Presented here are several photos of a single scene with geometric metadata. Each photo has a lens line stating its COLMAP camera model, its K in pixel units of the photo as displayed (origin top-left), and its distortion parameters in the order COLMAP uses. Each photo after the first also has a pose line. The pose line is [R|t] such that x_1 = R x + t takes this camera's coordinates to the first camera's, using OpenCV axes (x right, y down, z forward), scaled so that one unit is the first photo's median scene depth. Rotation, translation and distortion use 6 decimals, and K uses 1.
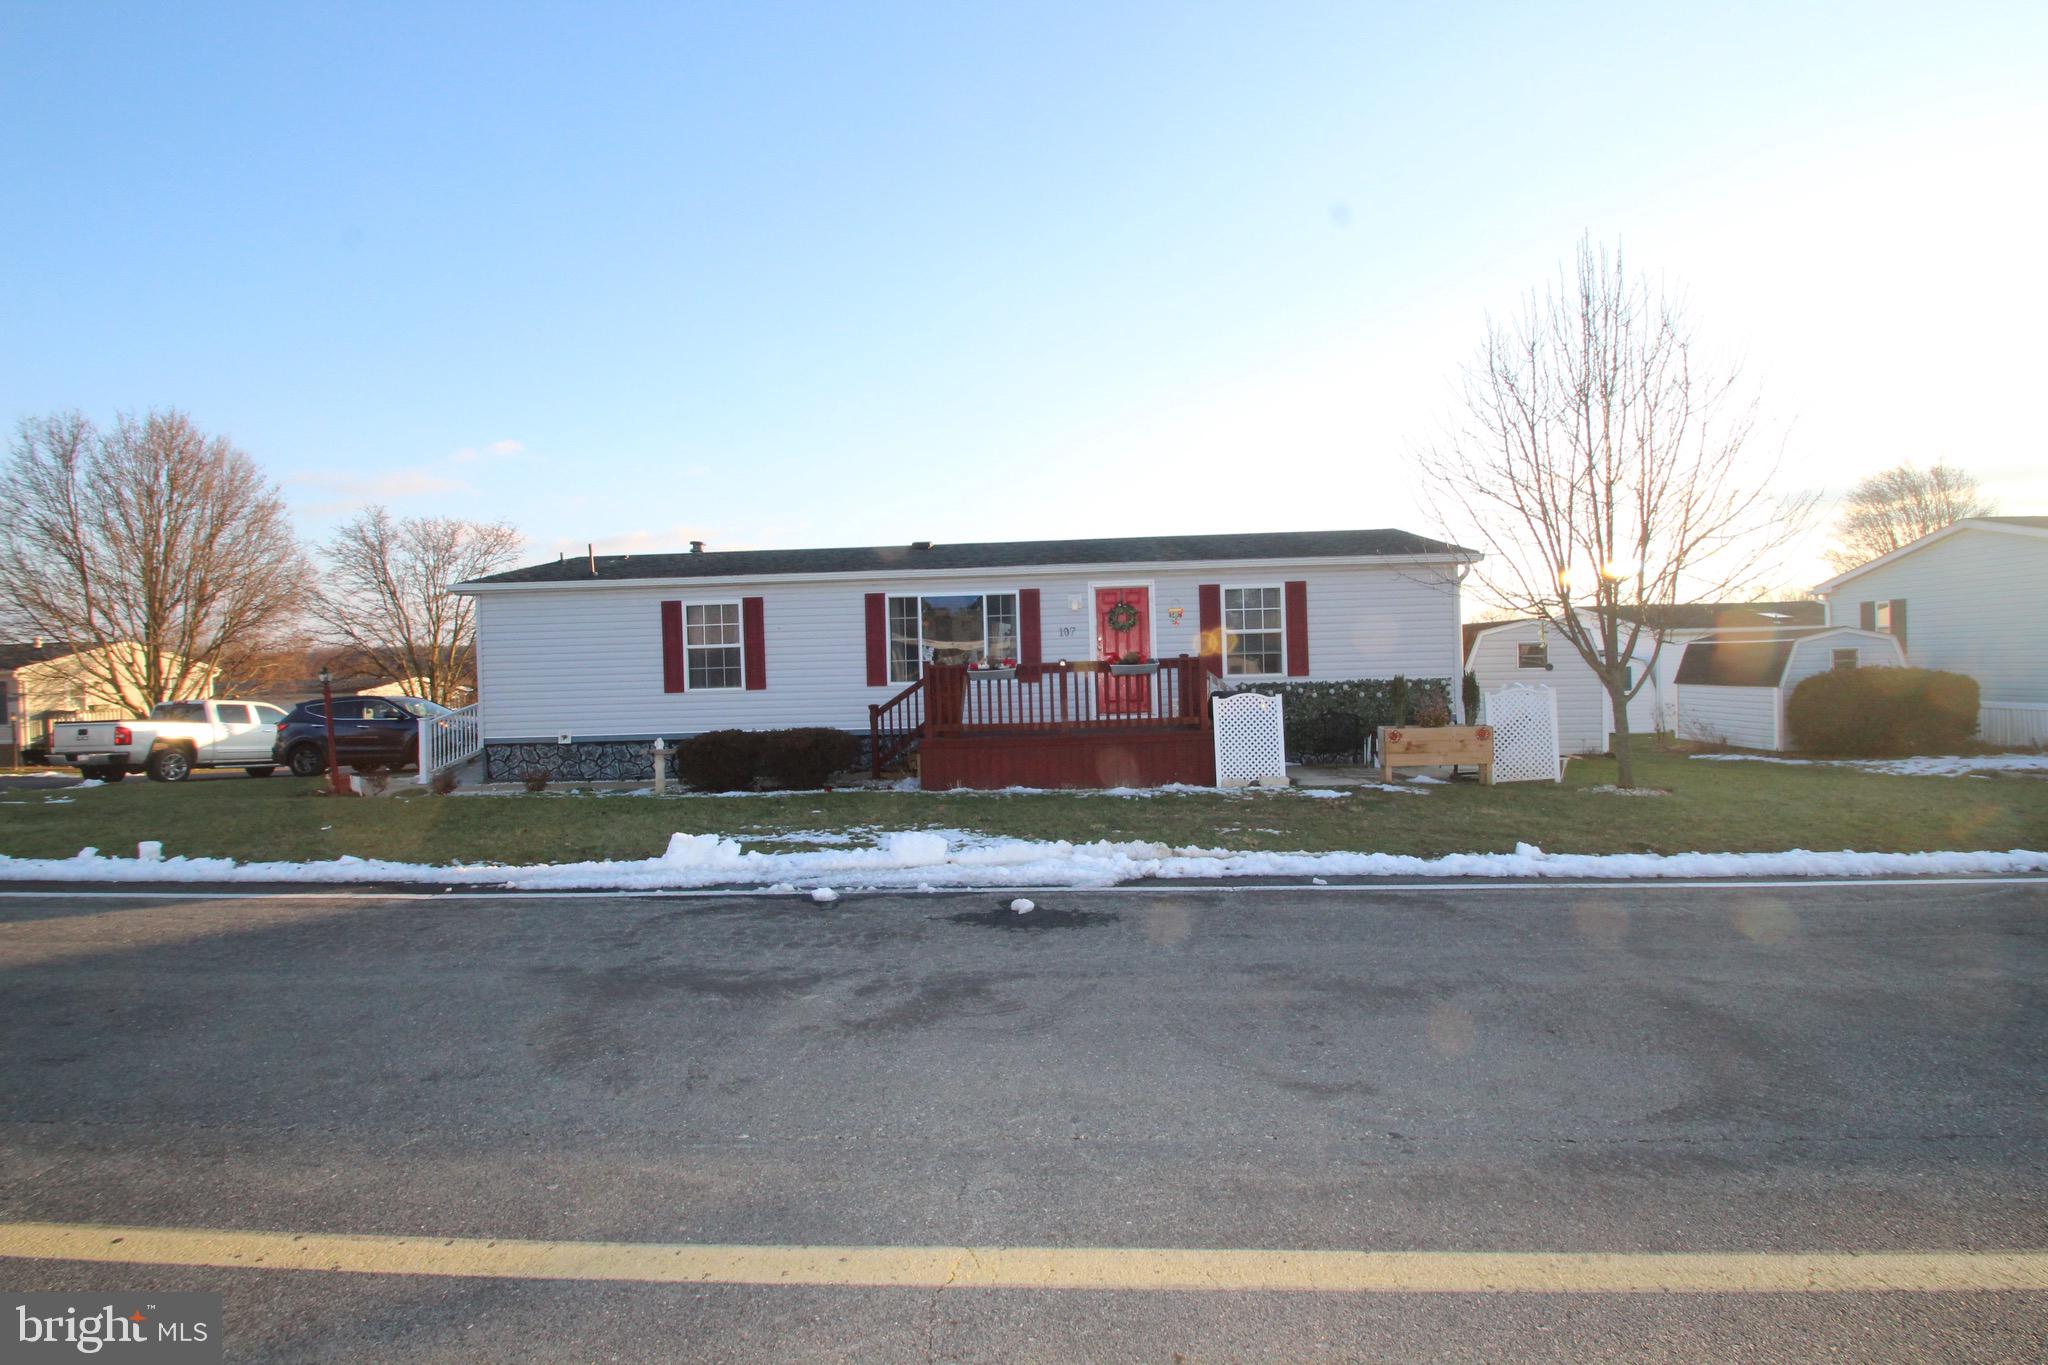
lens RADIAL K [[958.5, 0, 1030.8], [0, 958.5, 665.3], [0, 0, 1]] dist [0.014417, -0.014680]
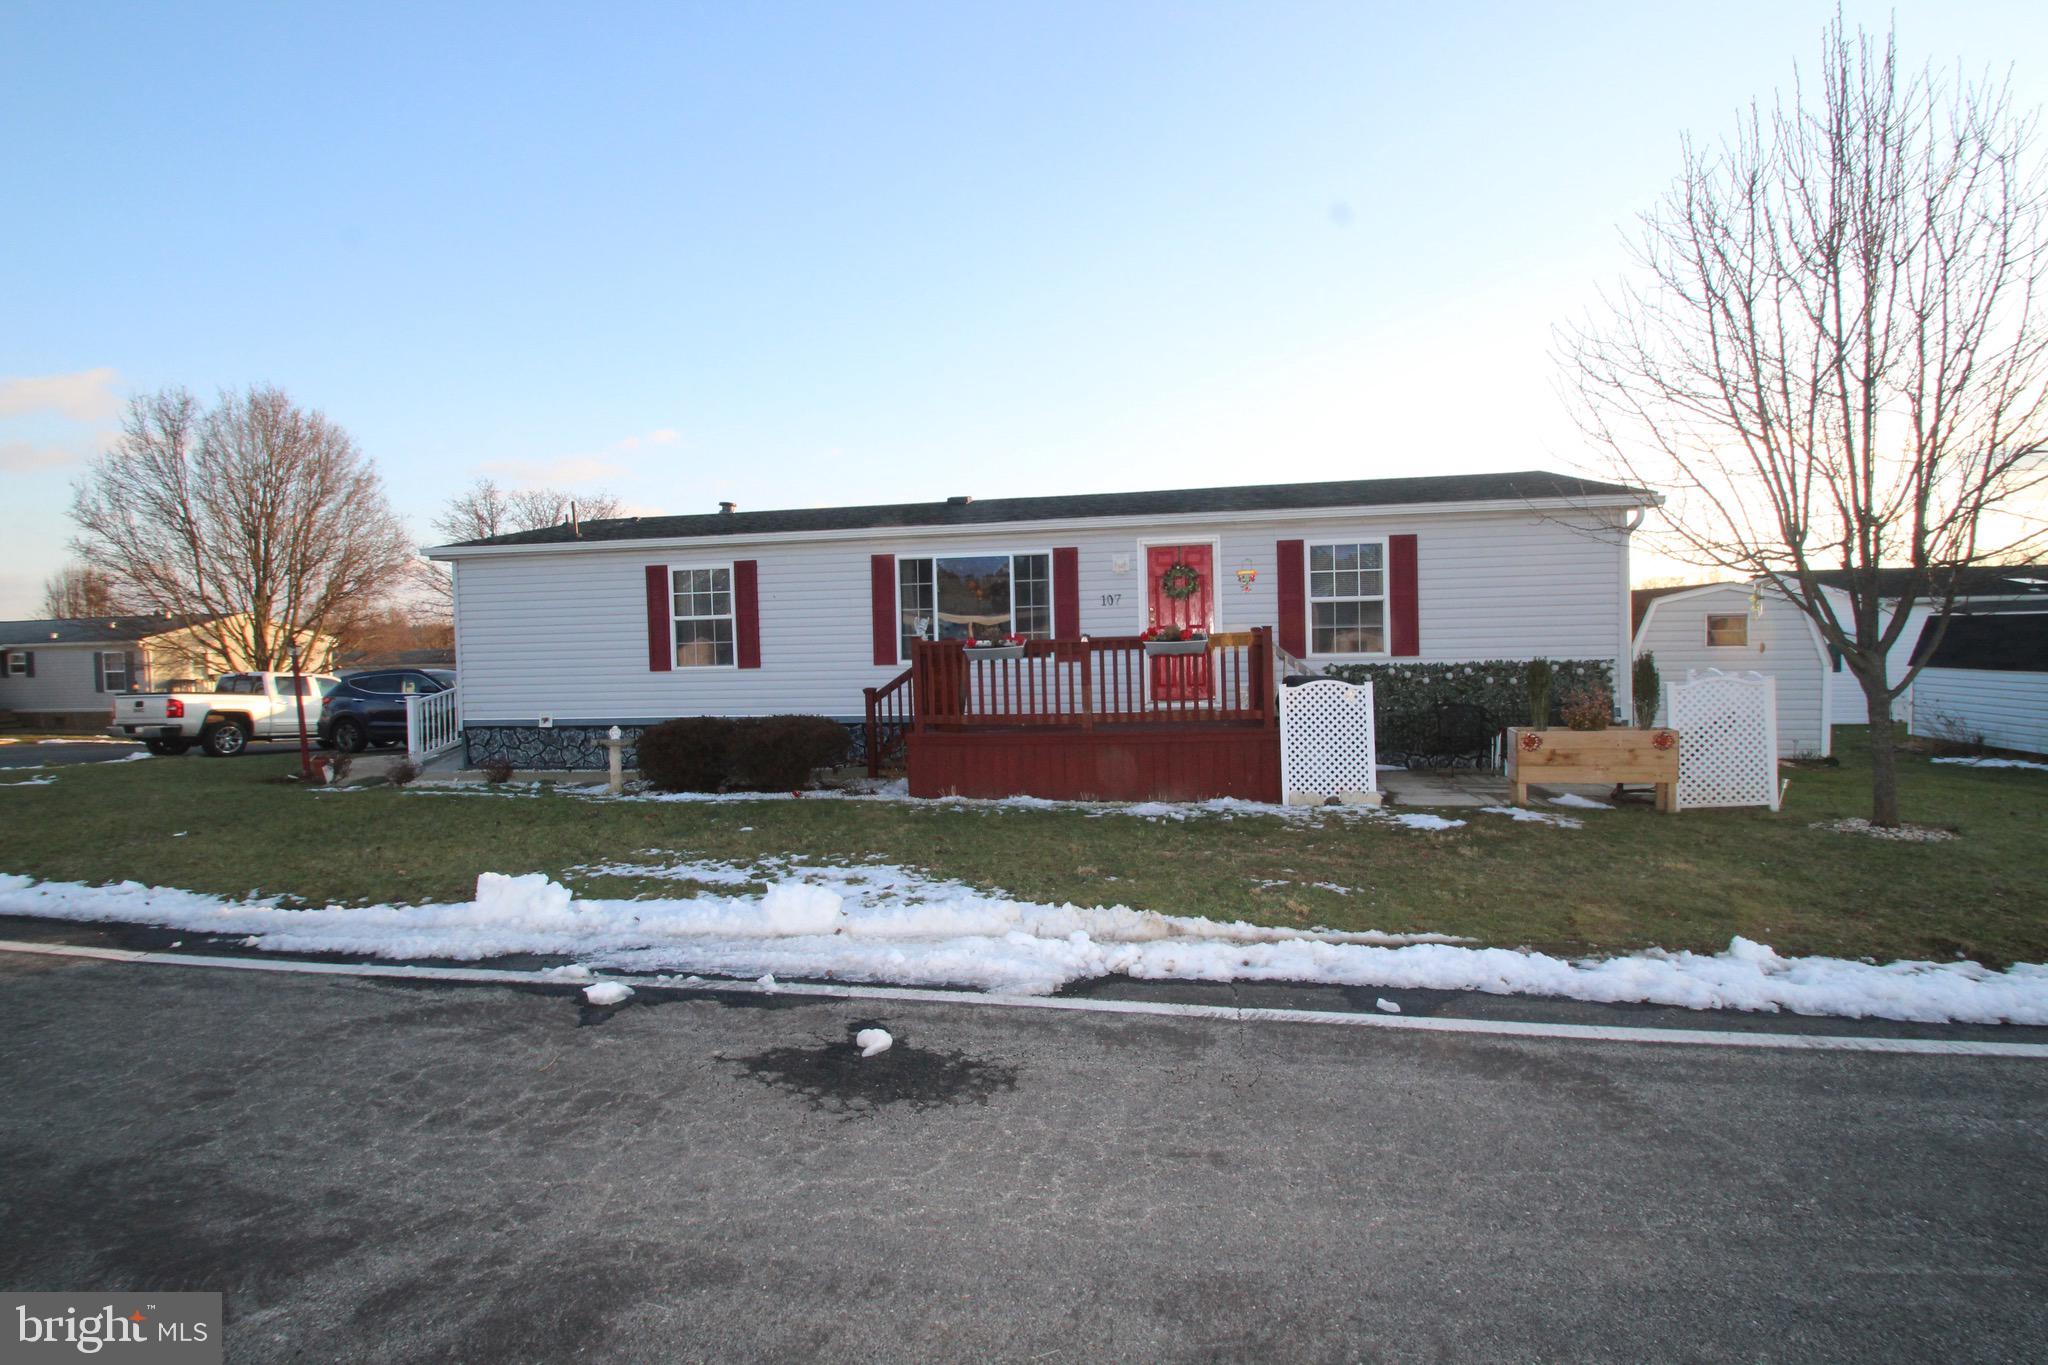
lens RADIAL K [[958.5, 0, 1030.8], [0, 958.5, 665.3], [0, 0, 1]] dist [0.014417, -0.014680]
pose [[0.992067, 0.006665, -0.125532, 0.076812], [-0.003029, 0.999571, 0.029128, -0.003215], [0.125672, -0.028517, 0.991662, 0.190622]]
